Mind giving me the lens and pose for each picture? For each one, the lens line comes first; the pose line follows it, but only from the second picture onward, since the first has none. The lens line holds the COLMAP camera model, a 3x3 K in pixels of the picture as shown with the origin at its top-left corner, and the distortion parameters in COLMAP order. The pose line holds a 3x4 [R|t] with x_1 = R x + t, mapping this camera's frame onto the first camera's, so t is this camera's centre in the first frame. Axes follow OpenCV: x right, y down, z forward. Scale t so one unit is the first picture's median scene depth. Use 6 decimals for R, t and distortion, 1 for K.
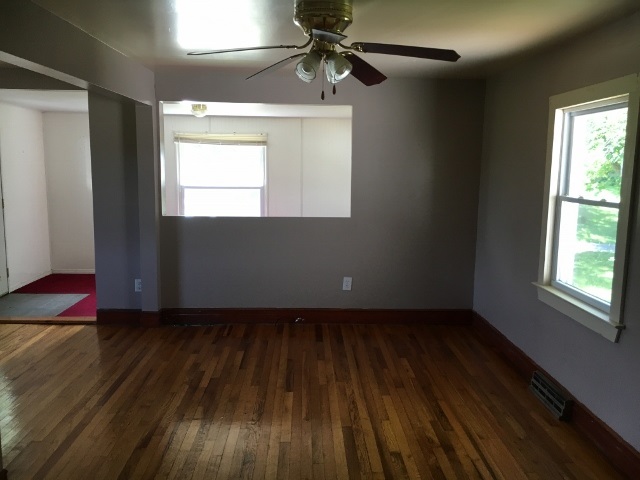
lens RADIAL K [[536.8, 0, 320.0], [0, 536.8, 240.0], [0, 0, 1]] dist [0.001466, -0.000282]
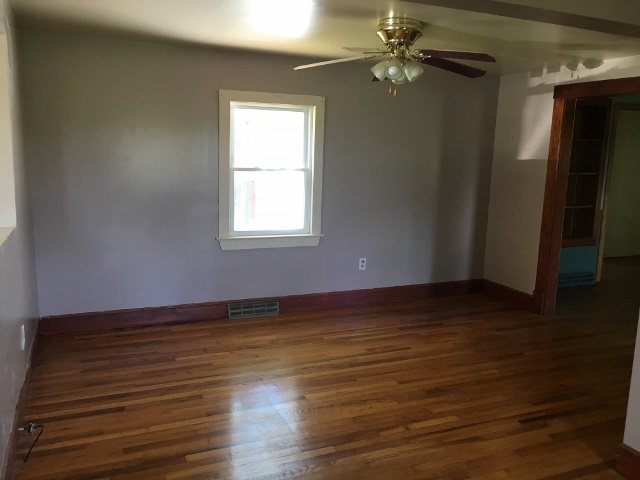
lens RADIAL K [[536.8, 0, 320.0], [0, 536.8, 240.0], [0, 0, 1]] dist [0.001466, -0.000282]
pose [[-0.365693, -0.181032, 0.912960, -0.659175], [0.100494, 0.967487, 0.232098, -0.144815], [-0.925294, 0.176624, -0.335610, 0.951581]]
